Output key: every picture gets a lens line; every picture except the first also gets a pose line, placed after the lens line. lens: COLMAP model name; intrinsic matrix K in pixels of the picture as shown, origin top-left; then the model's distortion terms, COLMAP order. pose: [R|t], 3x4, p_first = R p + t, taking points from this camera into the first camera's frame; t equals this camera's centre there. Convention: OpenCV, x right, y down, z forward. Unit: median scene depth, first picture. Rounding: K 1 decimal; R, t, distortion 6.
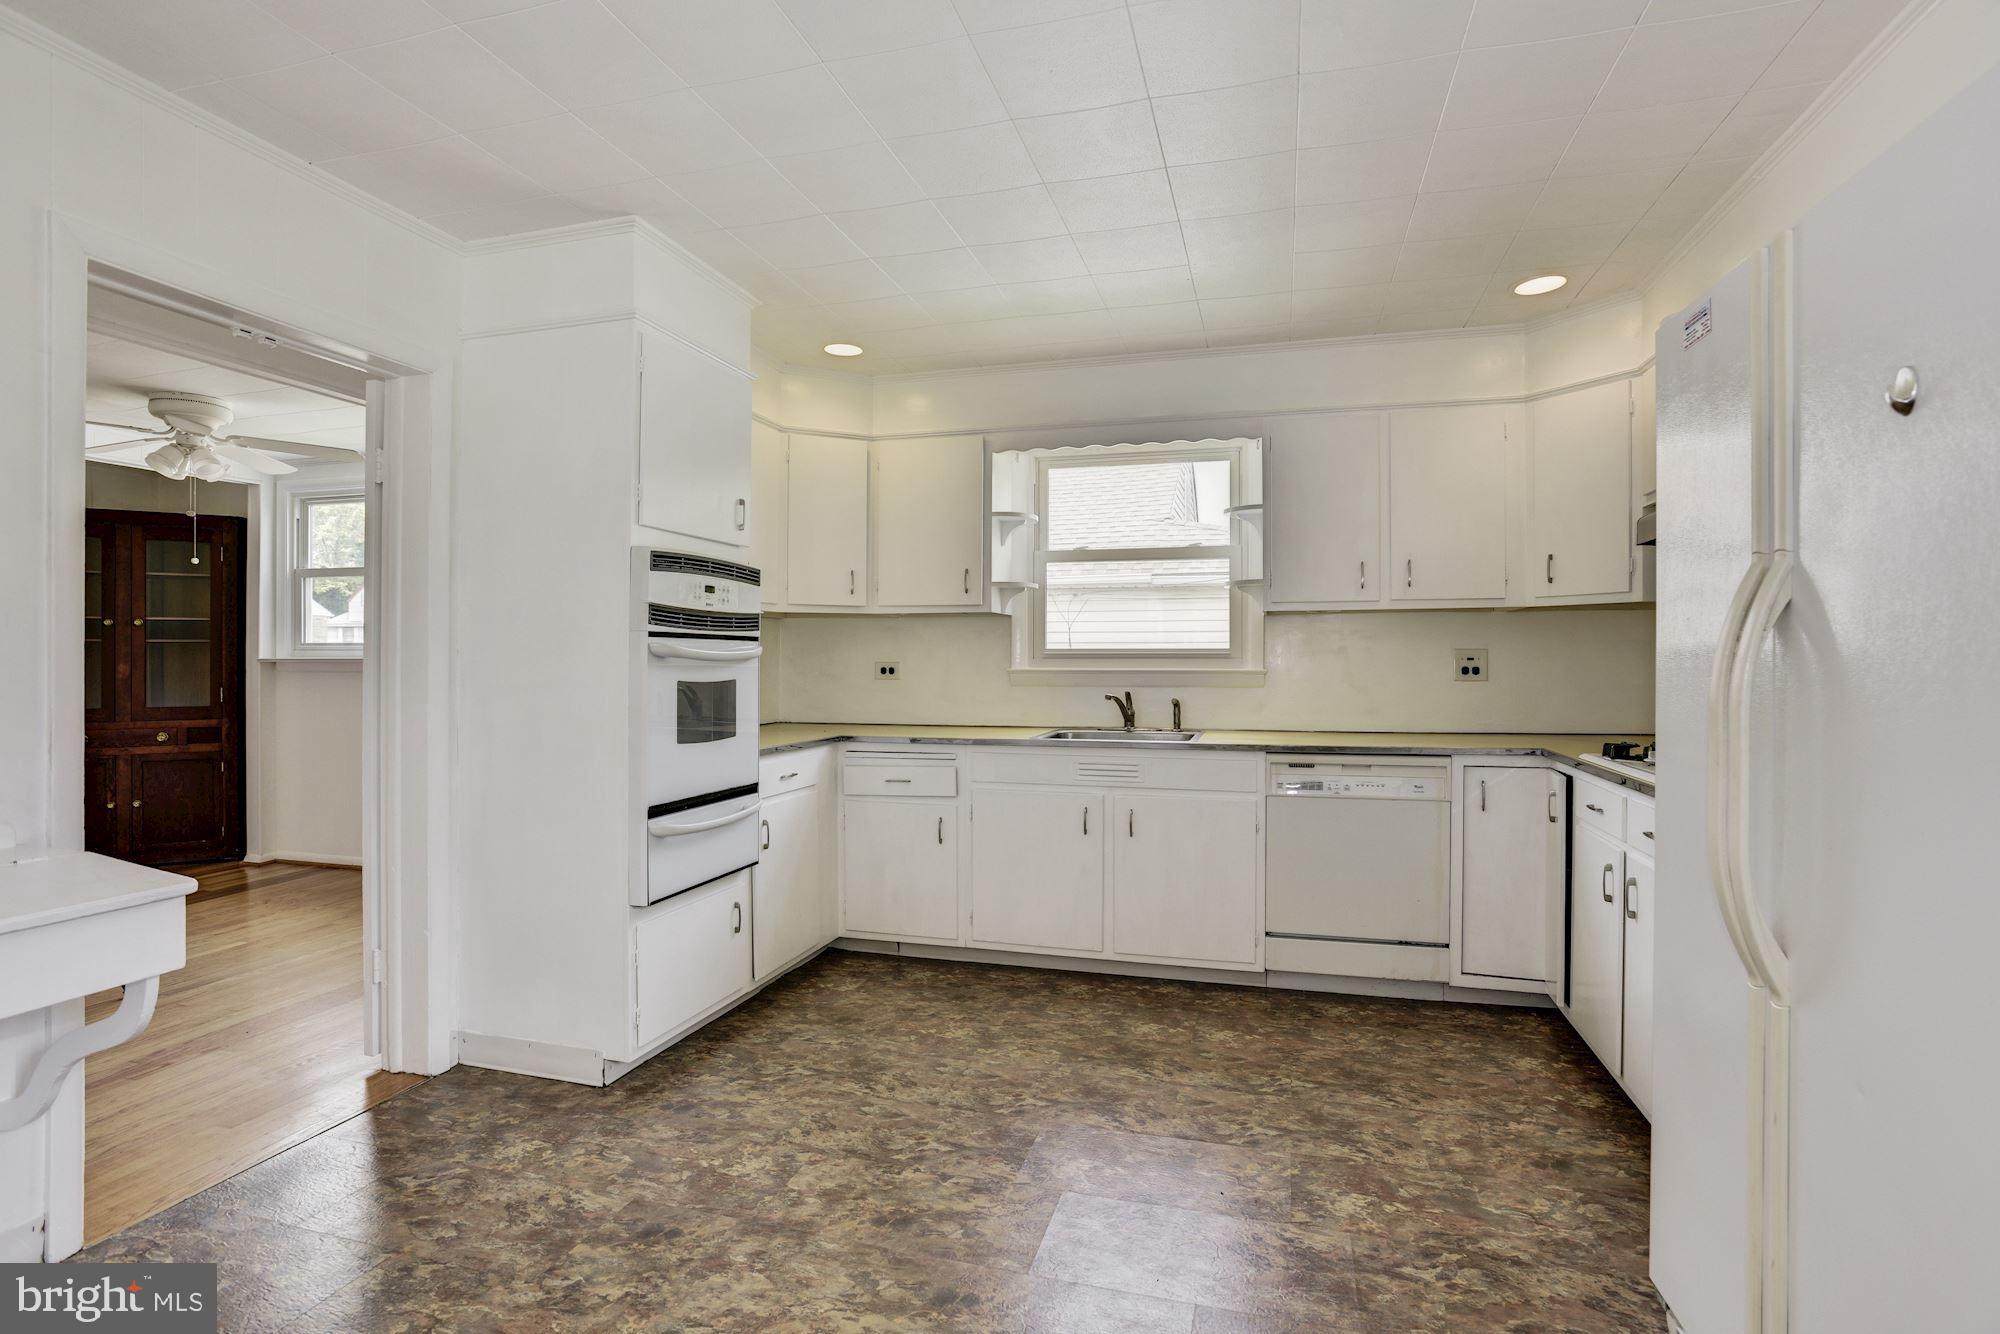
lens RADIAL K [[994.5, 0, 999.9], [0, 994.5, 657.0], [0, 0, 1]] dist [-0.046025, 0.022669]
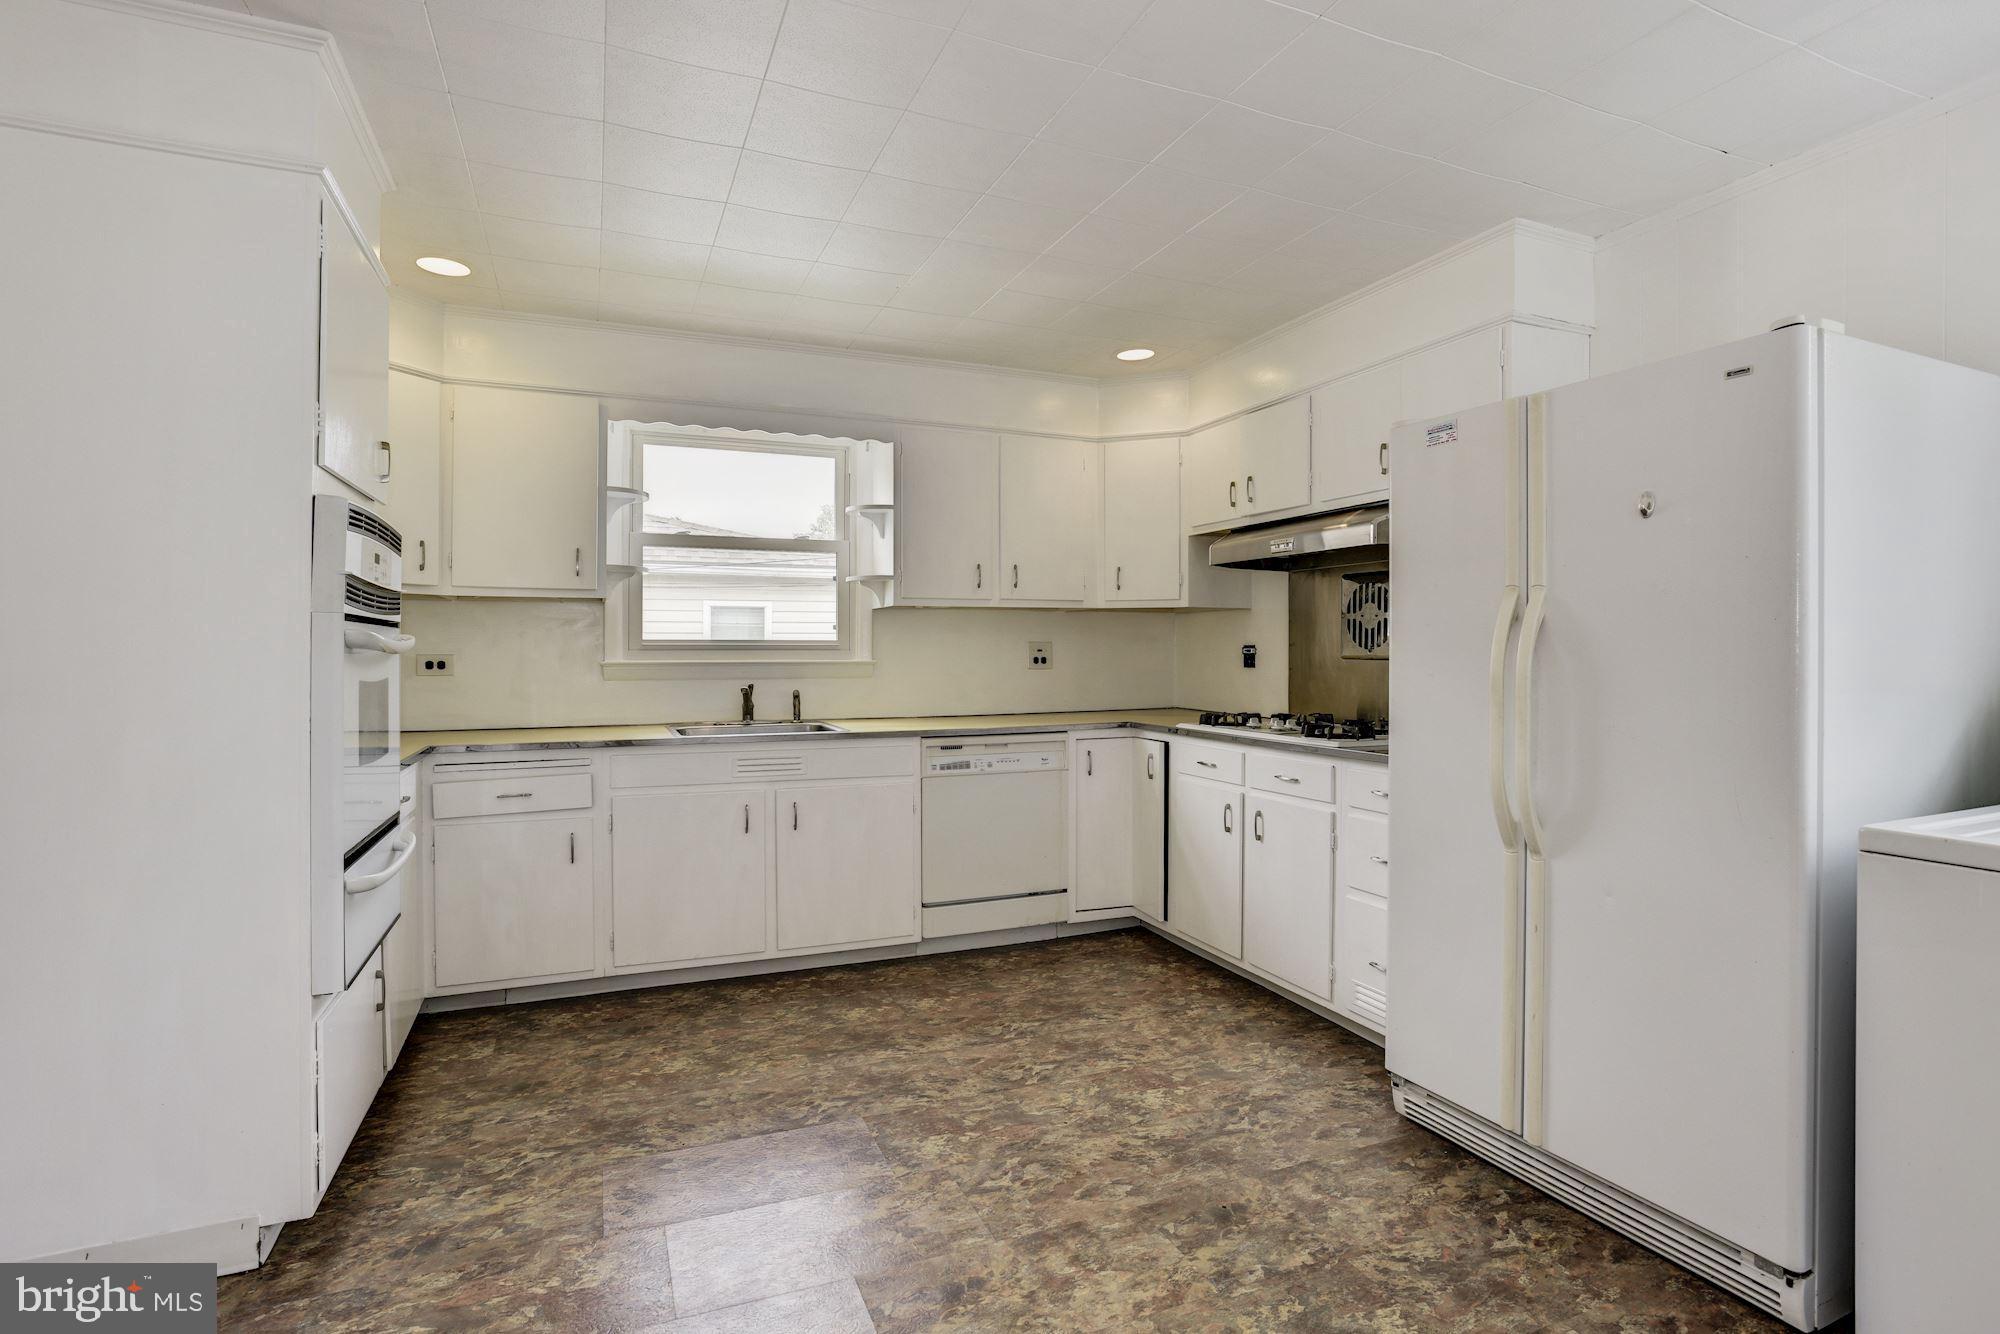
lens RADIAL K [[994.5, 0, 1021.4], [0, 994.5, 645.3], [0, 0, 1]] dist [-0.046025, 0.022669]
pose [[0.769467, 0.002749, 0.638681, -0.338847], [-0.000949, 0.999995, -0.003160, -0.000458], [-0.638686, 0.001825, 0.769465, 0.098509]]
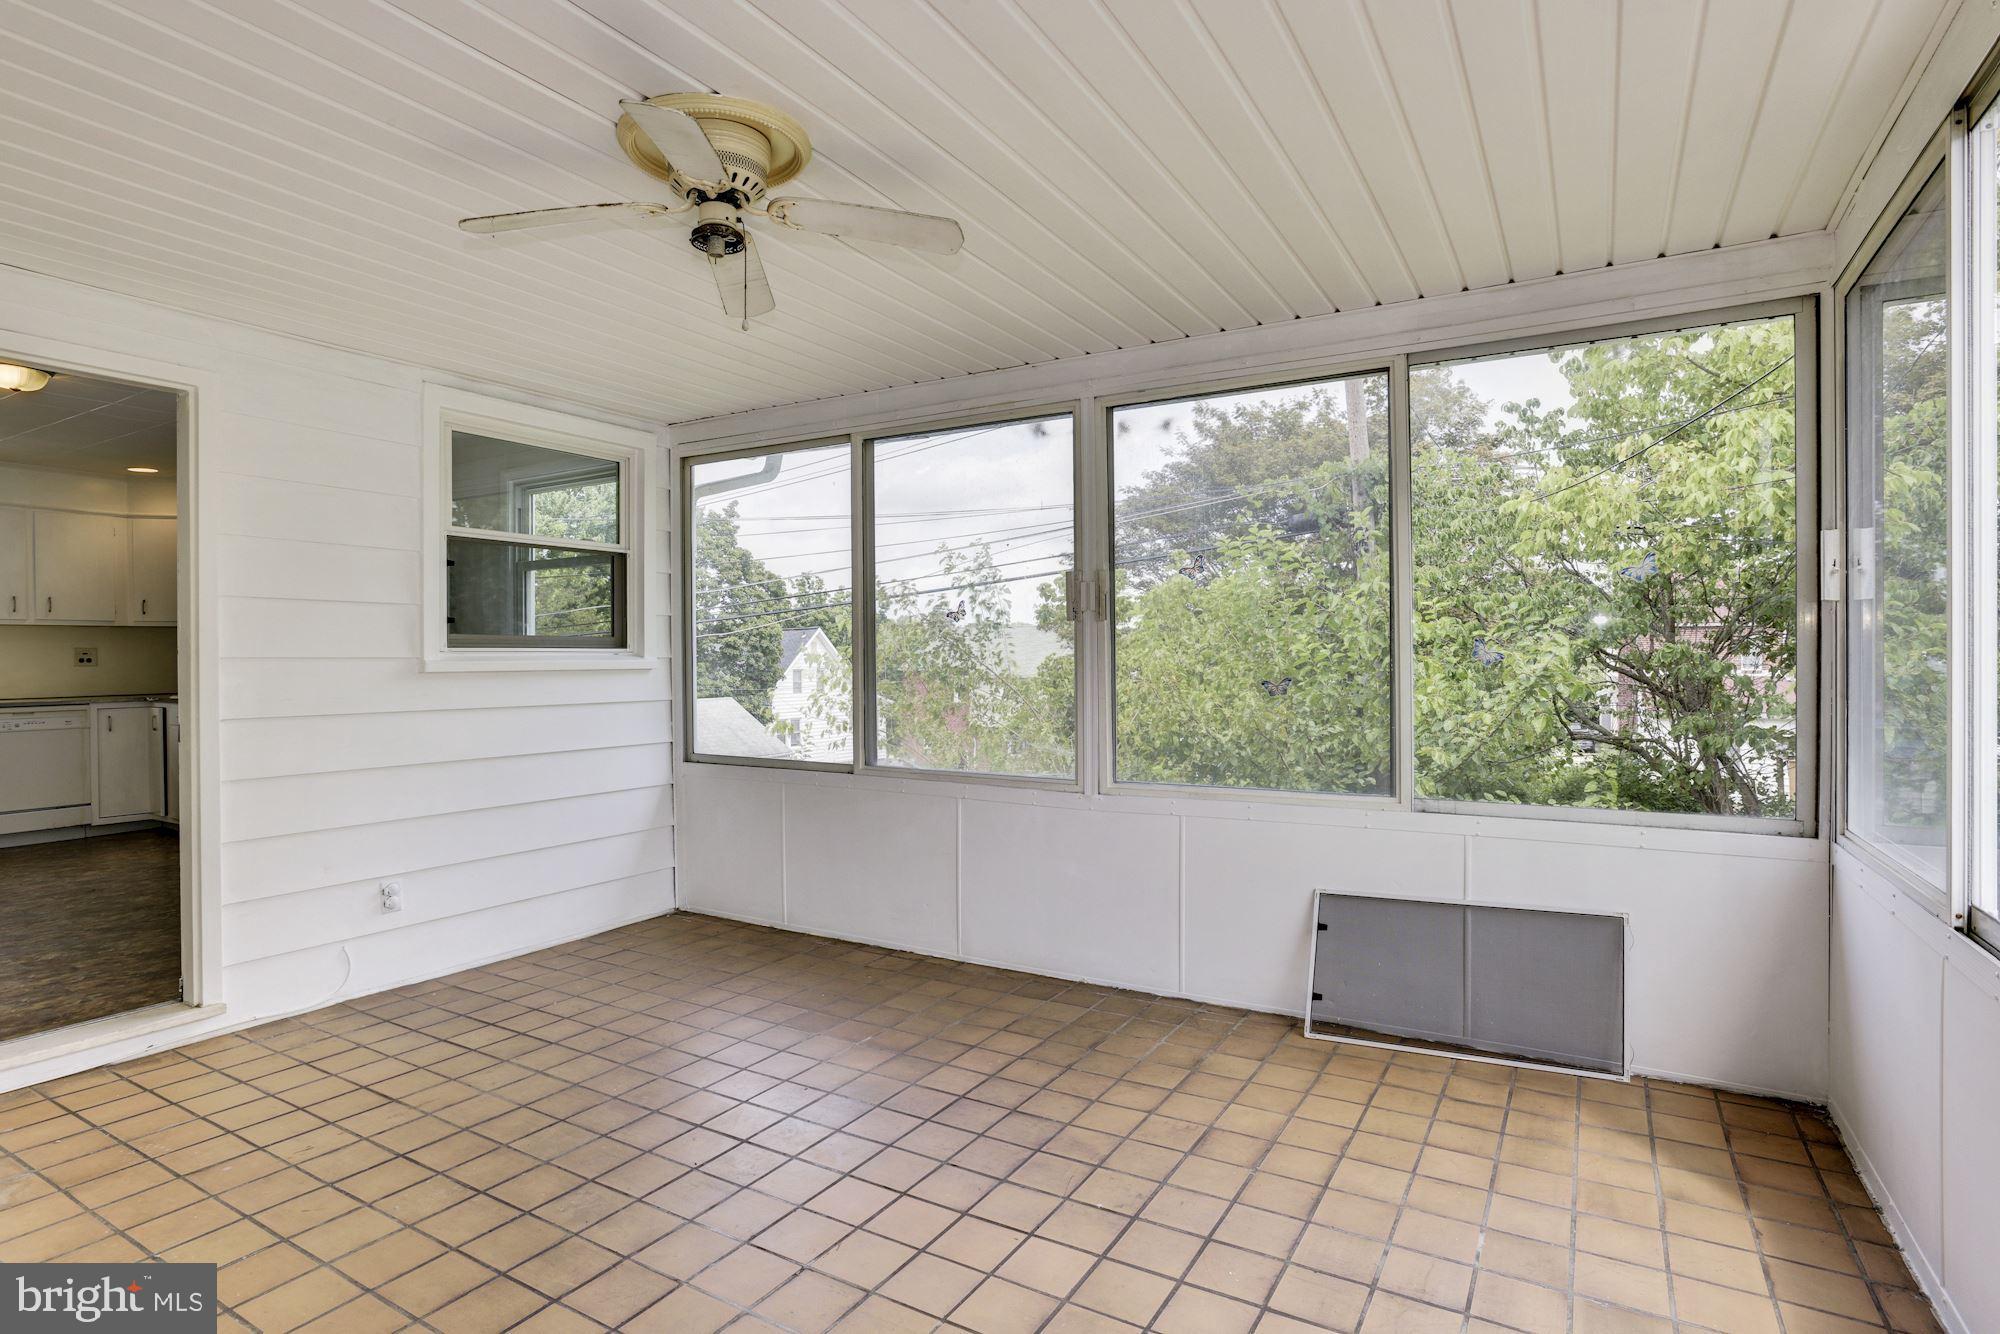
lens RADIAL K [[994.5, 0, 1015.5], [0, 994.5, 656.6], [0, 0, 1]] dist [-0.046025, 0.022669]
pose [[0.248830, -0.005466, 0.968532, -0.863488], [0.006001, 0.999974, 0.004102, 0.011305], [-0.968529, 0.004792, 0.248856, -1.136696]]
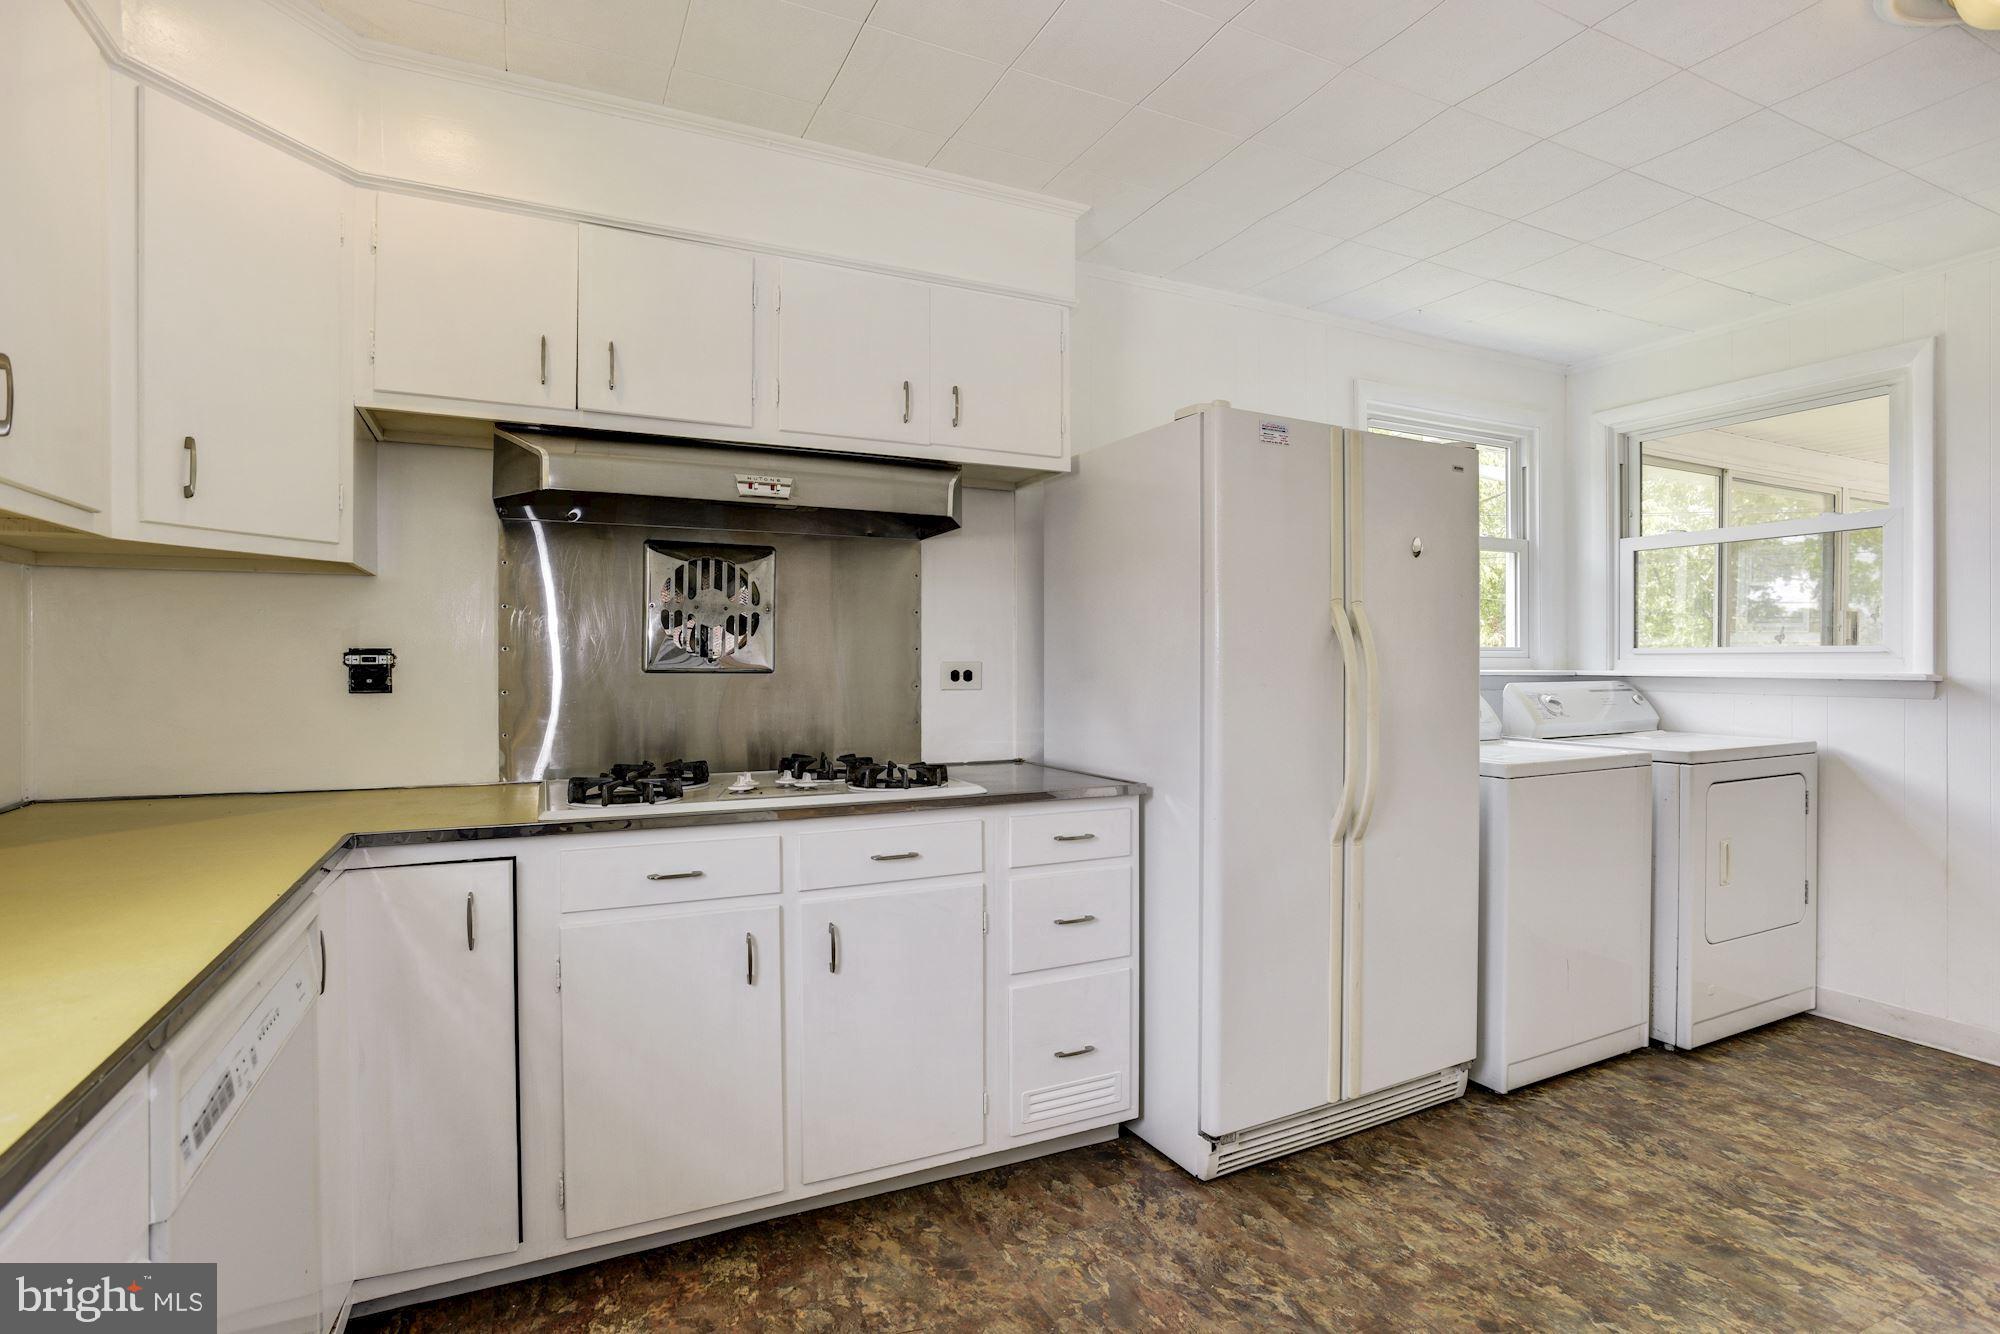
lens RADIAL K [[994.5, 0, 999.0], [0, 994.5, 669.5], [0, 0, 1]] dist [-0.046025, 0.022669]
pose [[-0.677121, -0.004429, 0.735859, -0.045394], [-0.002146, 0.999990, 0.004044, 0.004801], [-0.735869, 0.001159, -0.677123, 1.002460]]
